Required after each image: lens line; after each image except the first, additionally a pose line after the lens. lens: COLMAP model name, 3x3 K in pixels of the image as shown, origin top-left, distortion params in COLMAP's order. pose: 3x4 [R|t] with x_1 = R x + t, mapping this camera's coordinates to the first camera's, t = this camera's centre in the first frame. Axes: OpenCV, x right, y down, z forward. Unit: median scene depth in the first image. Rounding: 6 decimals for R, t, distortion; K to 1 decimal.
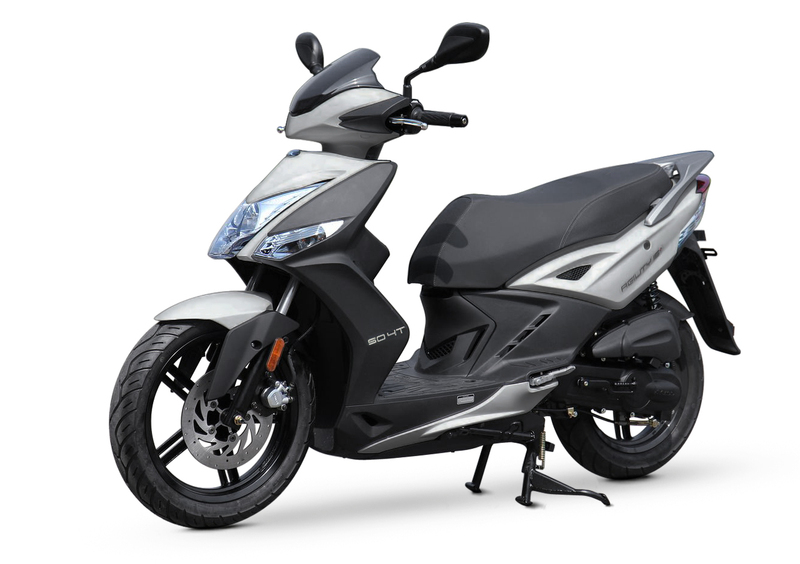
lens RADIAL K [[2091.5, 0, 400.3], [0, 2091.5, 279.1], [0, 0, 1]] dist [0.642045, 0.000000]
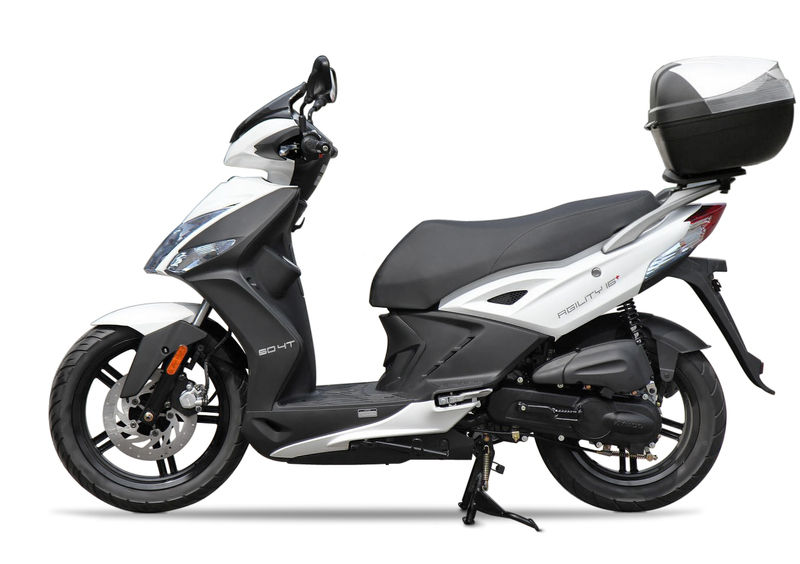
lens RADIAL K [[2091.5, 0, 400.0], [0, 2091.5, 284.5], [0, 0, 1]] dist [0.642045, 0.000000]
pose [[0.816542, 0.026147, -0.576694, 0.634388], [-0.036428, 0.999317, -0.006270, -0.001031], [0.576136, 0.026127, 0.816936, 0.146593]]
